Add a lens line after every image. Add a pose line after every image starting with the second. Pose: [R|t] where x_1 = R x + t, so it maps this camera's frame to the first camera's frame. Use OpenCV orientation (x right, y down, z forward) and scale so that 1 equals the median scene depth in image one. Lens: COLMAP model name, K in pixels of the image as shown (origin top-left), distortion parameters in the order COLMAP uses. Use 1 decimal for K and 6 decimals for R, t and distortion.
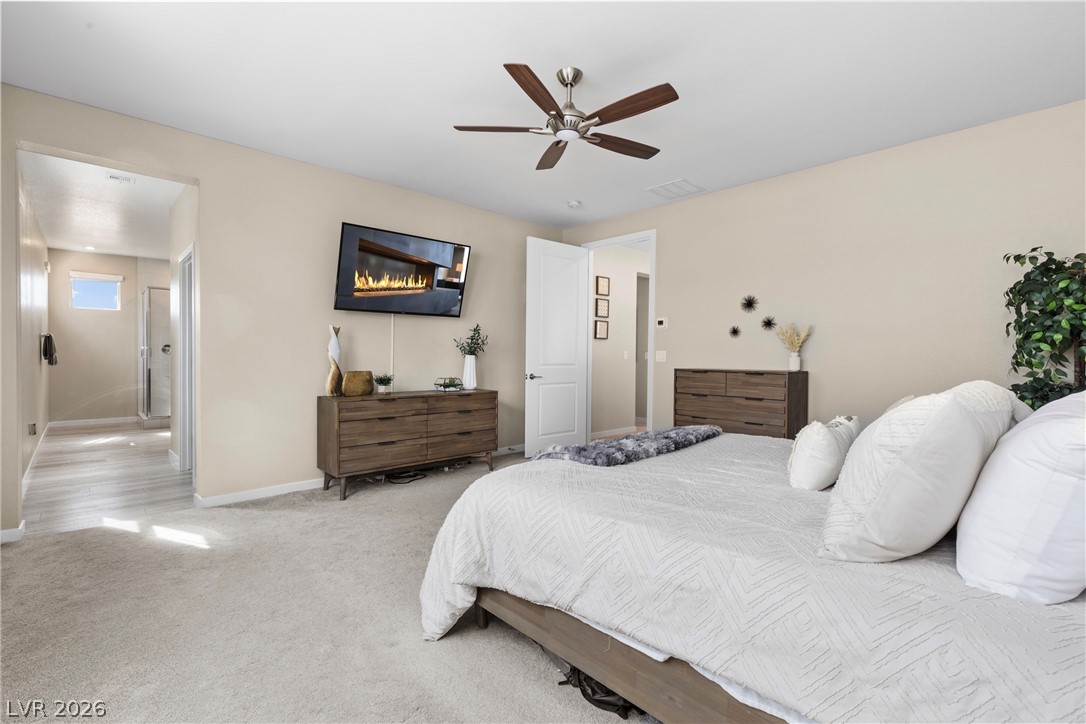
lens RADIAL K [[483.3, 0, 568.4], [0, 483.3, 359.9], [0, 0, 1]] dist [-0.009364, -0.000428]
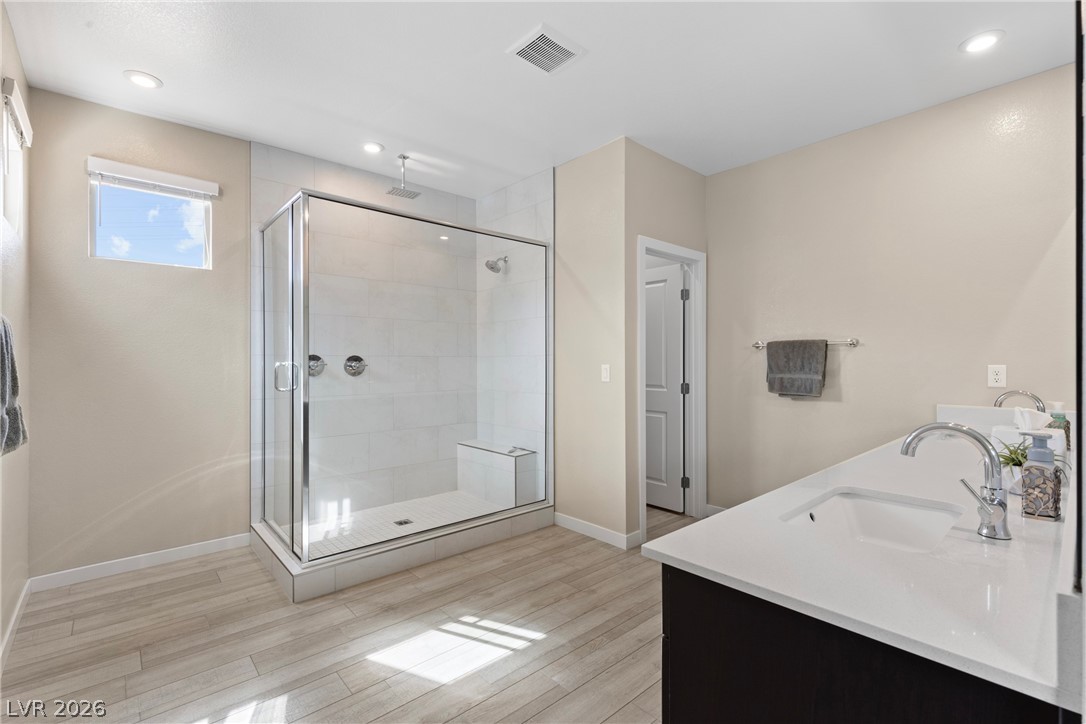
lens RADIAL K [[483.3, 0, 563.9], [0, 483.3, 361.0], [0, 0, 1]] dist [-0.009364, -0.000428]
pose [[0.998681, -0.005880, -0.051009, -0.642218], [0.005293, 0.999918, -0.011646, -0.021958], [0.051073, 0.011360, 0.998630, 0.635622]]
